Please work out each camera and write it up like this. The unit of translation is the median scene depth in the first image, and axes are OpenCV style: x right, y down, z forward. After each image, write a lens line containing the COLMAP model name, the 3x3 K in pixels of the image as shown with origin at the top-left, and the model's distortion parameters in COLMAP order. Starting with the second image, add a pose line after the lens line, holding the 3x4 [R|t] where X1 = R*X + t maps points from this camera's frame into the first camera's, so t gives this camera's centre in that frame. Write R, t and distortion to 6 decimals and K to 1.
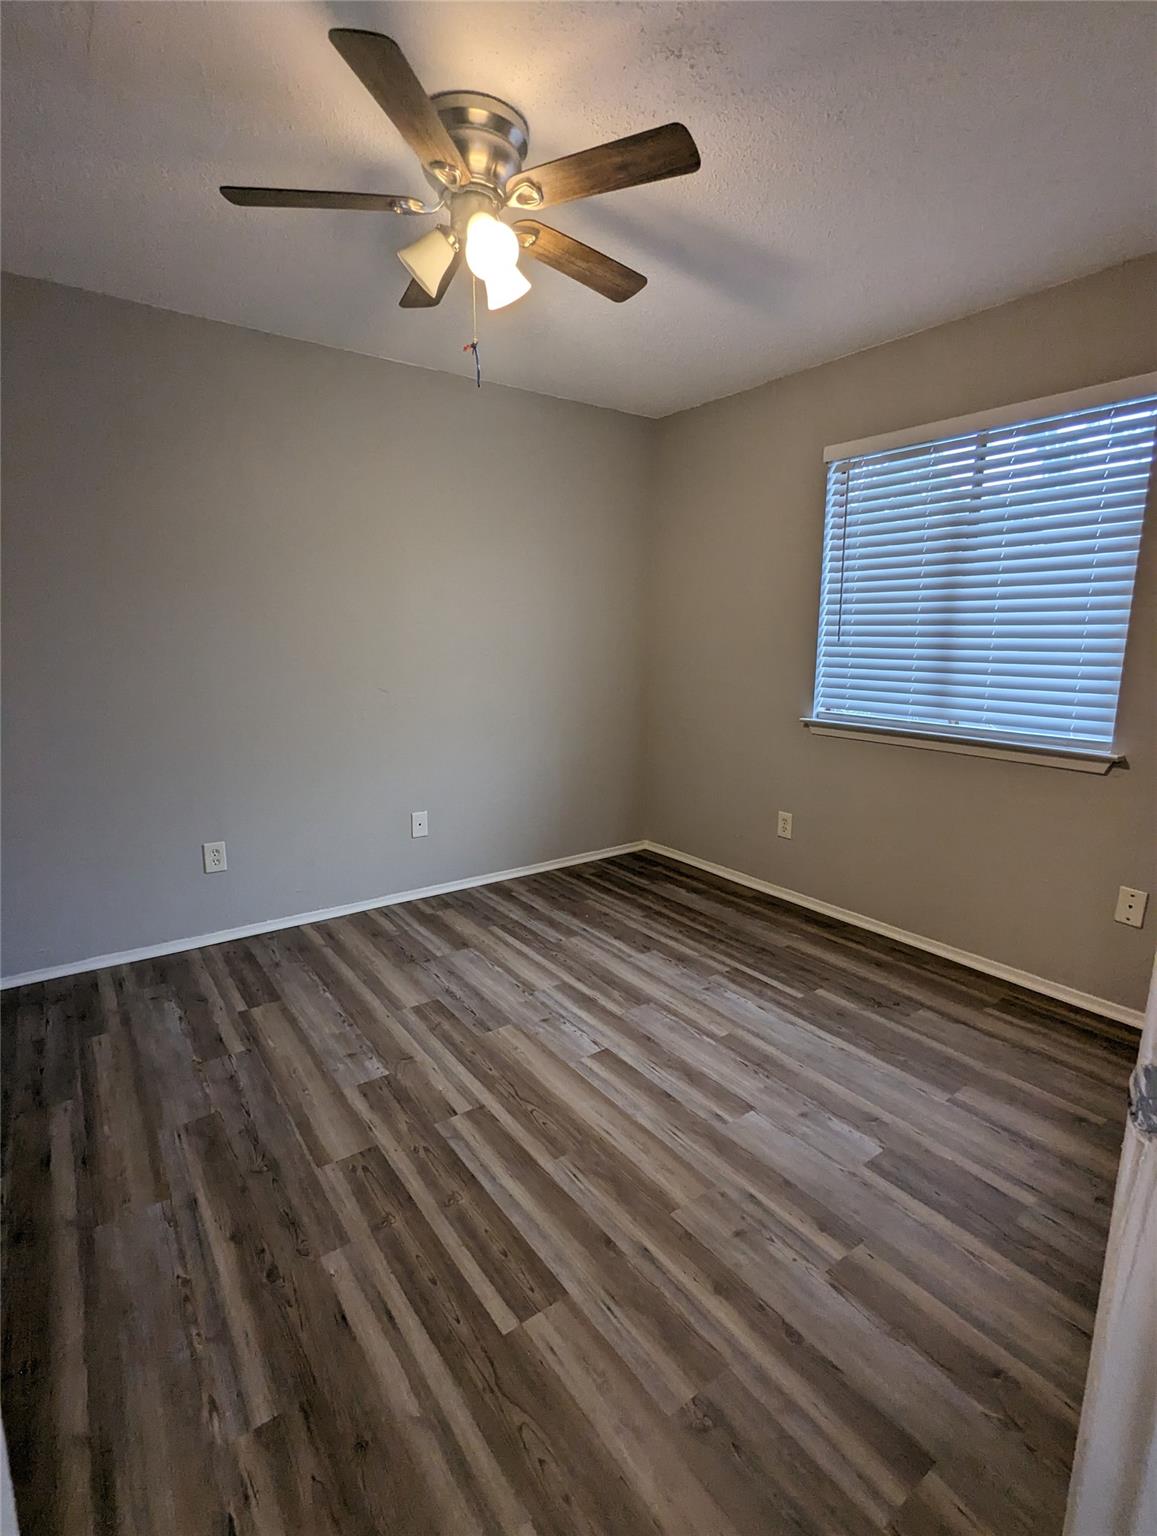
lens RADIAL K [[733.8, 0, 572.1], [0, 733.8, 767.3], [0, 0, 1]] dist [-0.005957, 0.005227]
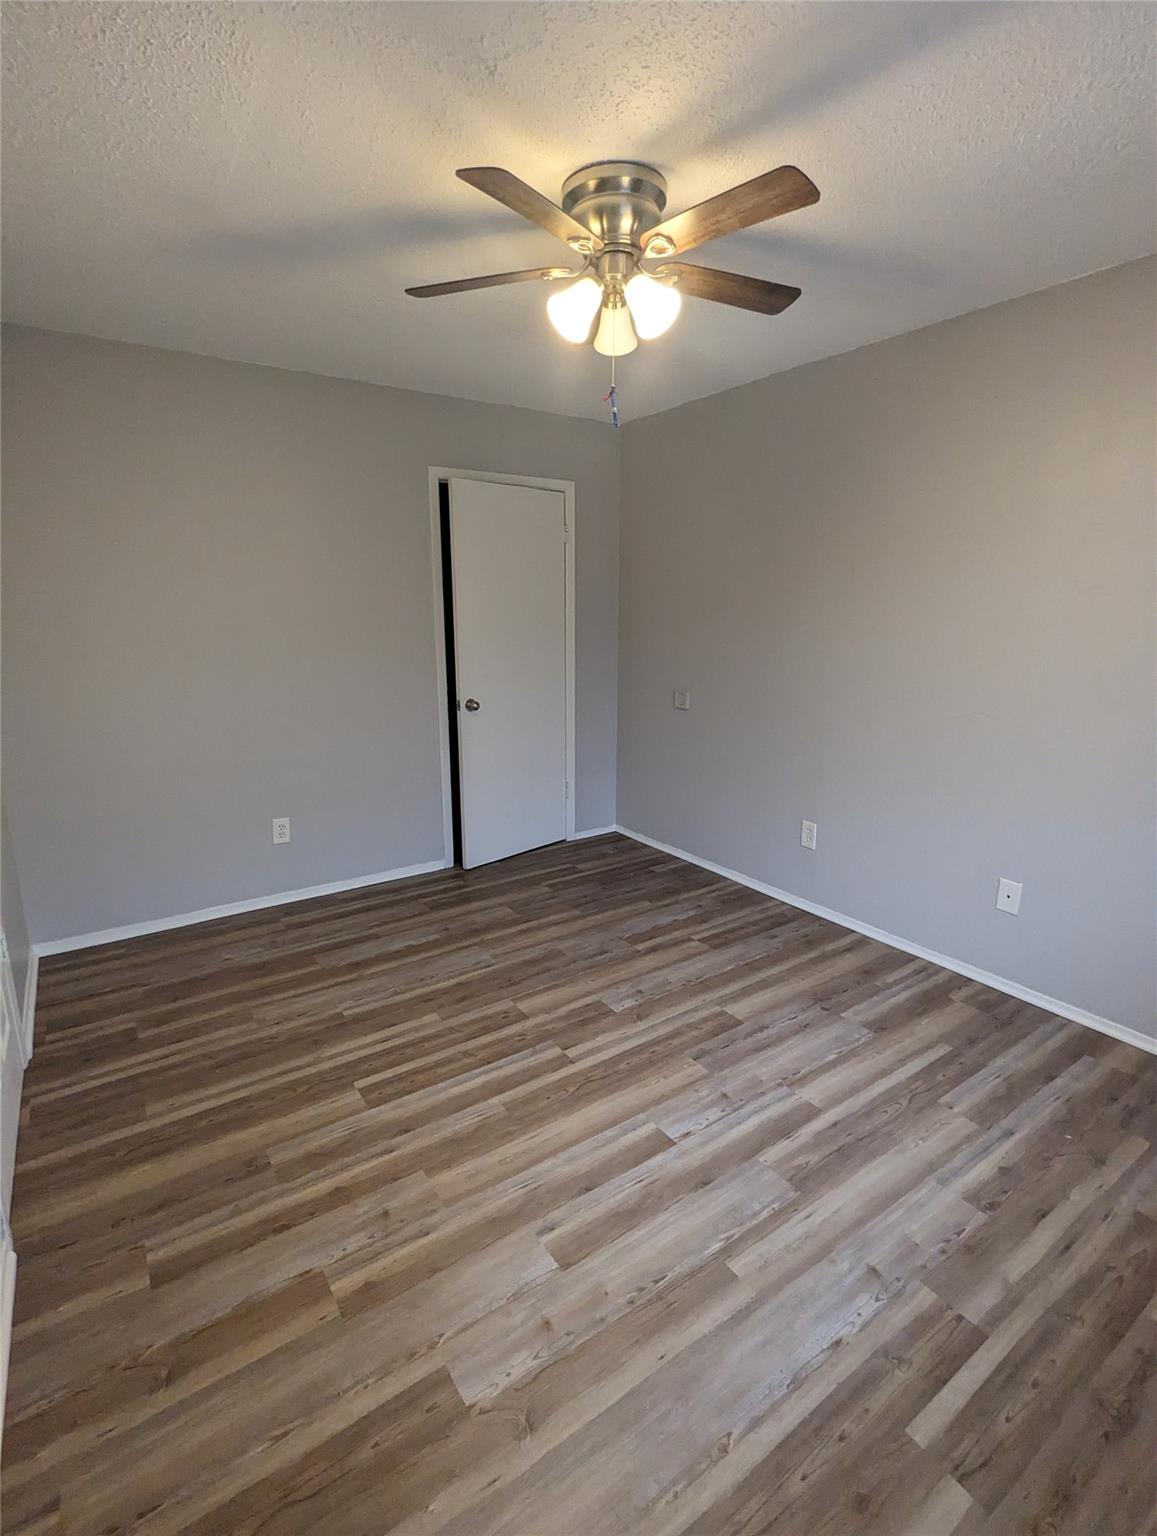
lens RADIAL K [[733.8, 0, 572.1], [0, 733.8, 767.3], [0, 0, 1]] dist [-0.005957, 0.005227]
pose [[-0.021307, 0.217436, -0.975842, 0.791825], [-0.182625, 0.958795, 0.217625, -0.206150], [0.982952, 0.182850, 0.019281, 0.777725]]
